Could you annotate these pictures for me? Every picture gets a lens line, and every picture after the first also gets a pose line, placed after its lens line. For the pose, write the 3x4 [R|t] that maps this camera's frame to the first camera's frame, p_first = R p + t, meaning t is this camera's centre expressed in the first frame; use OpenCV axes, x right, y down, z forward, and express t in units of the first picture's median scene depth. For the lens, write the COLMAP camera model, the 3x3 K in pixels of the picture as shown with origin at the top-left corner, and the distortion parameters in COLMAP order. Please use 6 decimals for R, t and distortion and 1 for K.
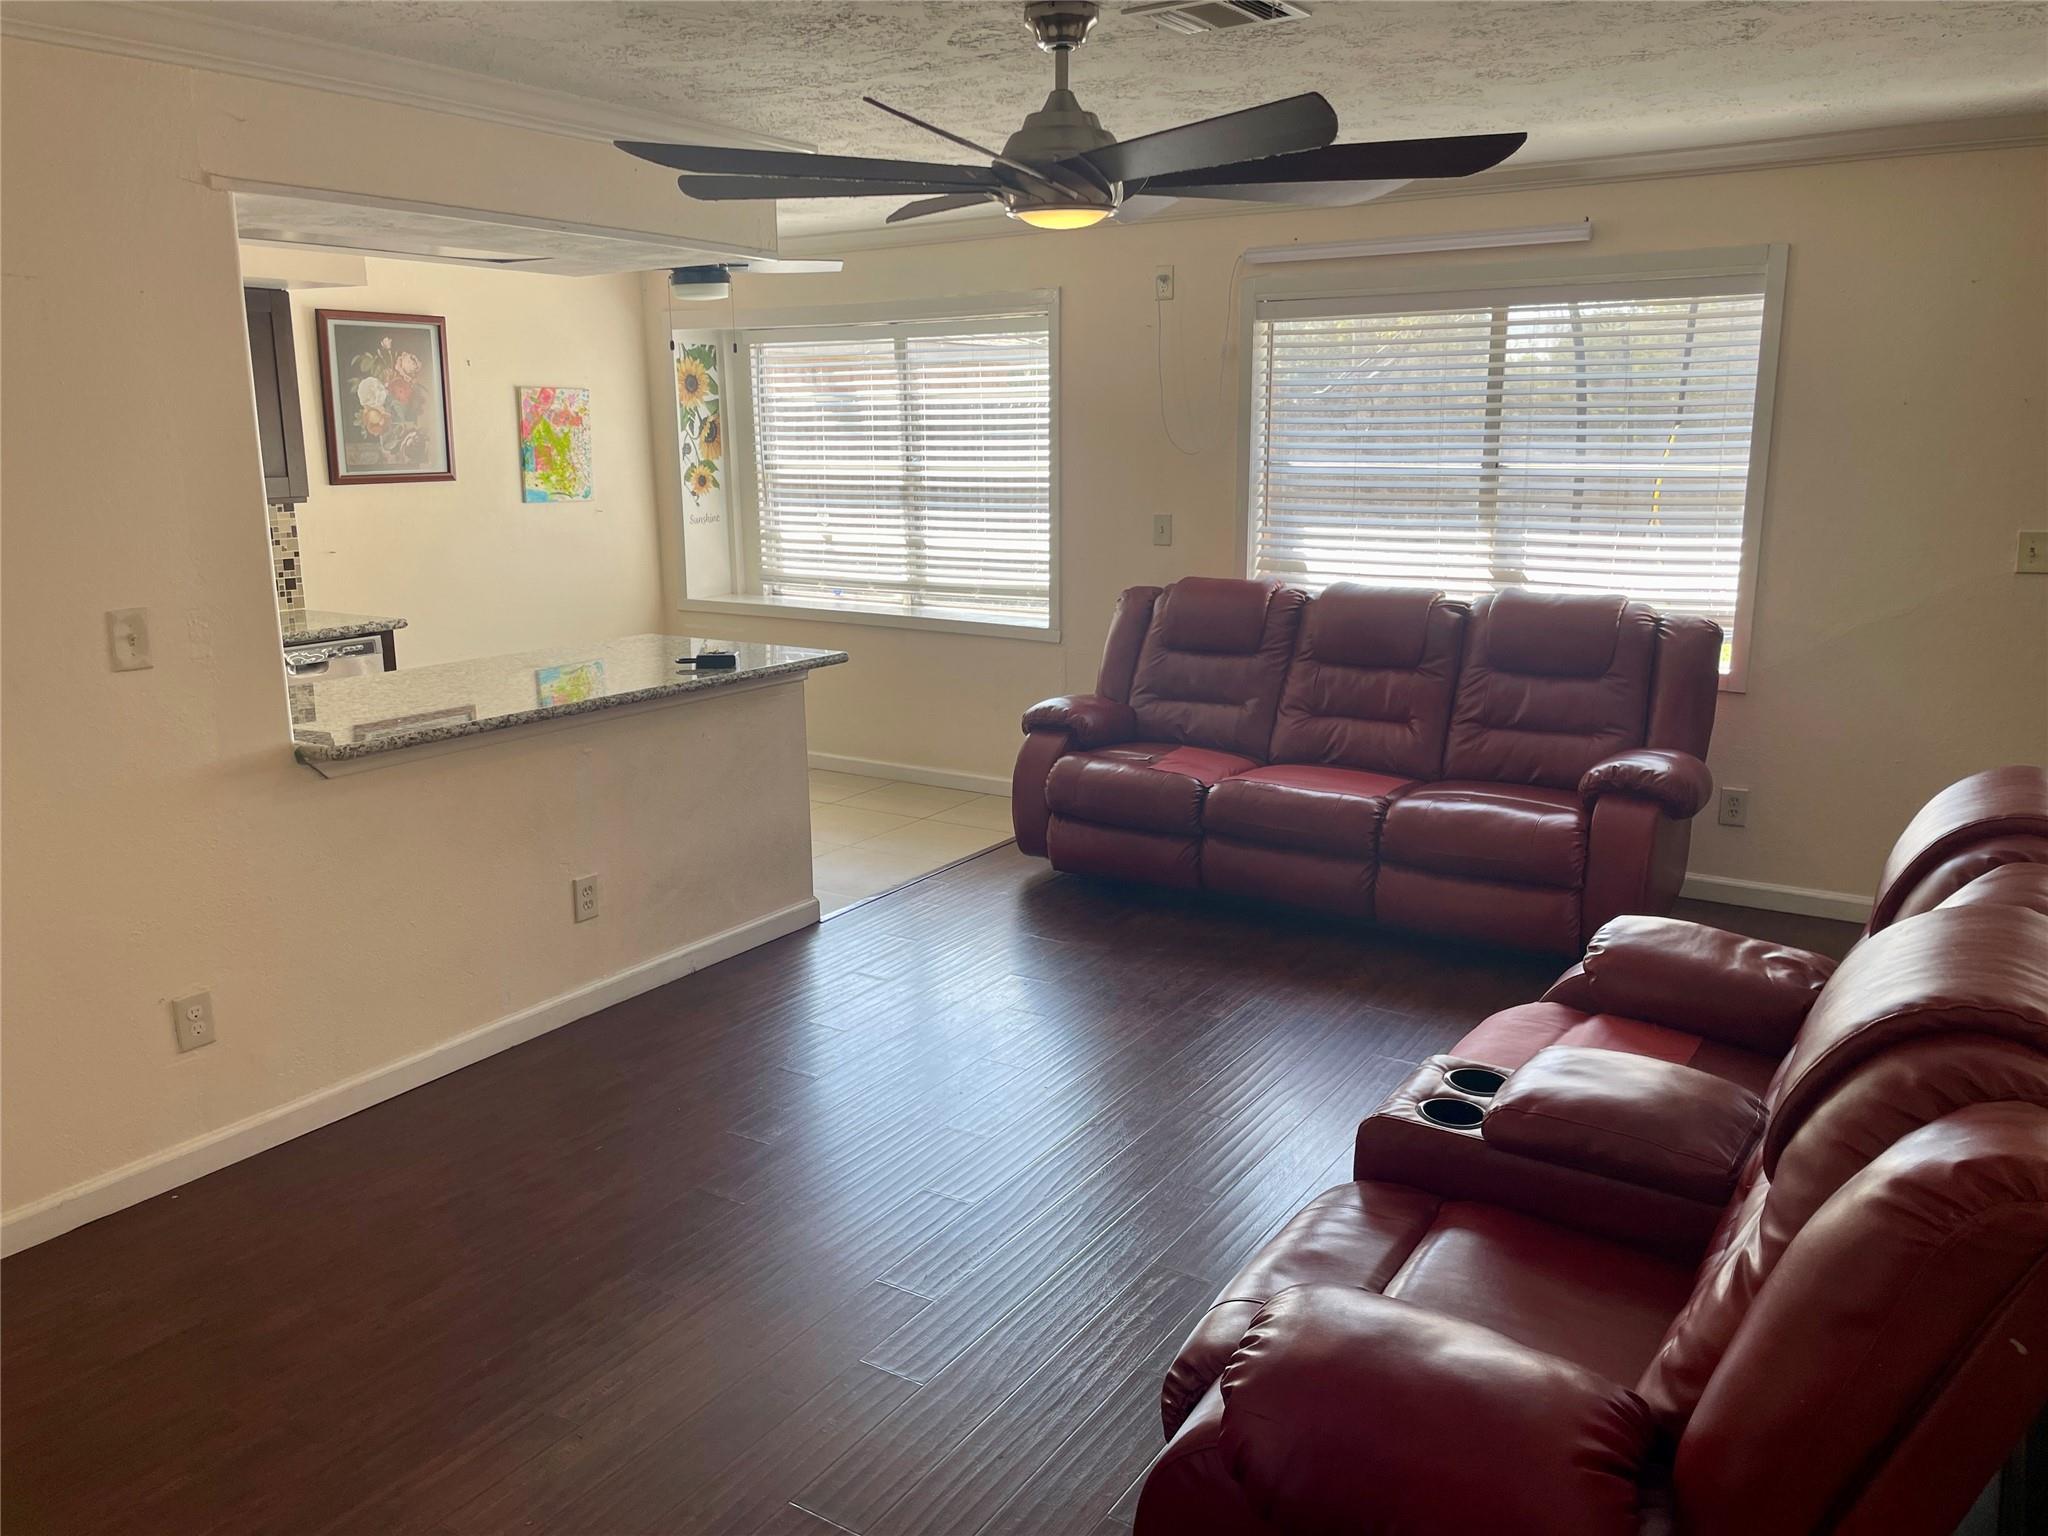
lens RADIAL K [[1531.8, 0, 1036.4], [0, 1531.8, 759.5], [0, 0, 1]] dist [0.047207, -0.029688]
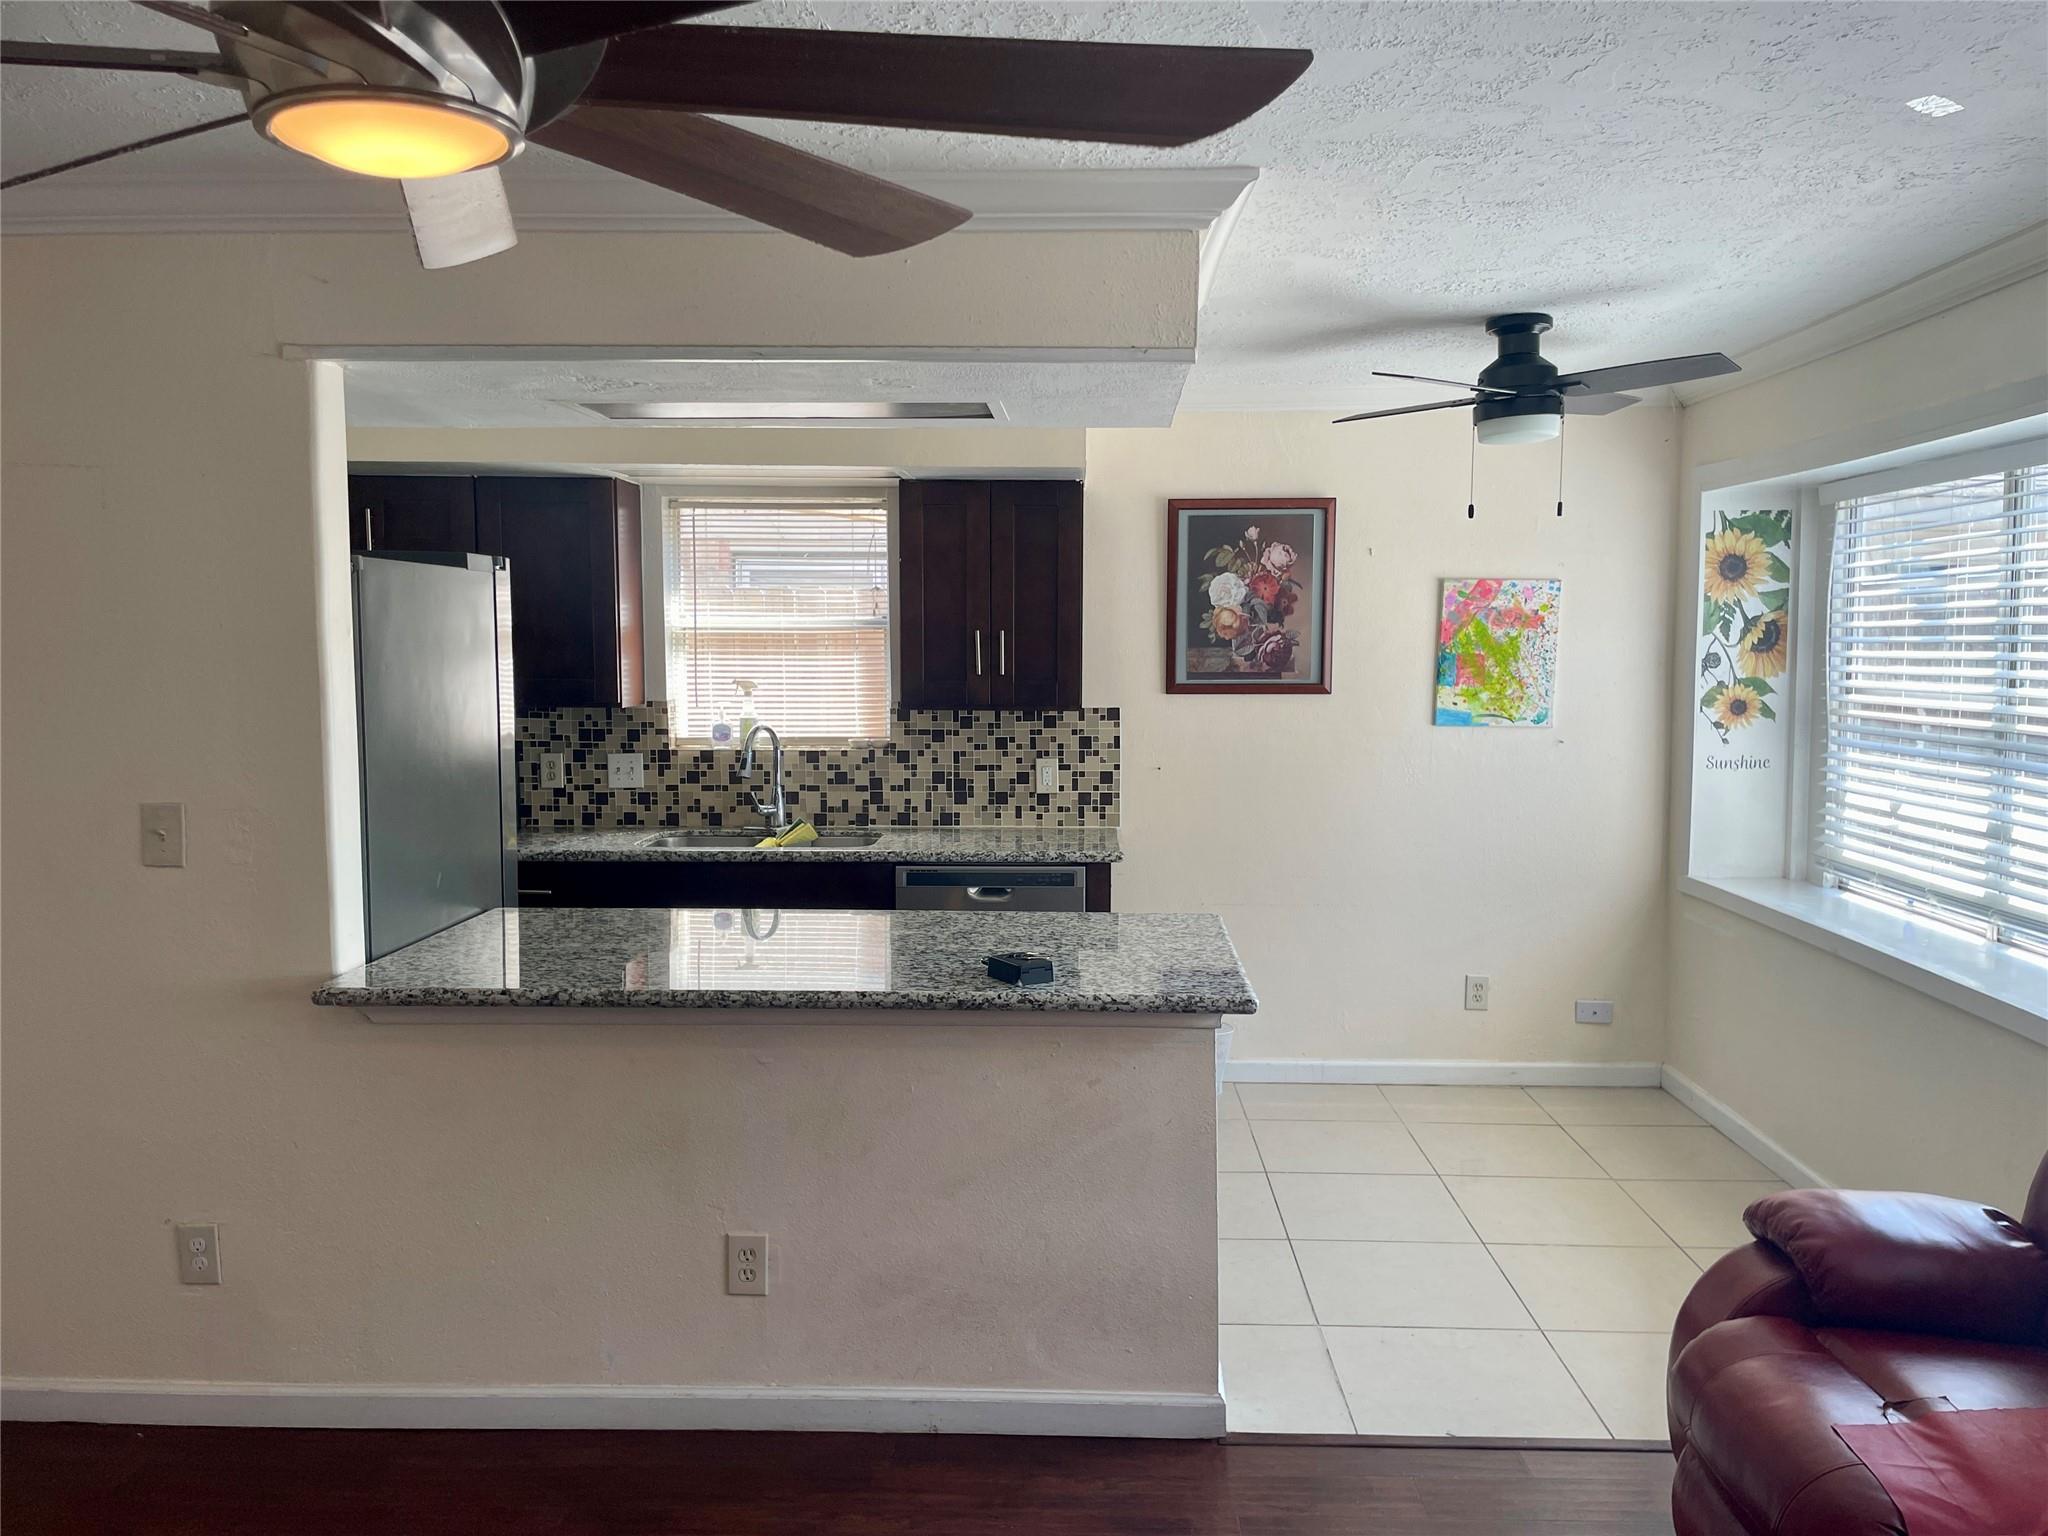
lens RADIAL K [[1531.8, 0, 1027.0], [0, 1531.8, 774.8], [0, 0, 1]] dist [0.047207, -0.029688]
pose [[0.512526, 0.081141, -0.854829, 0.223356], [-0.187745, 0.982027, -0.019351, -0.087384], [0.837895, 0.170408, 0.518549, 0.425626]]
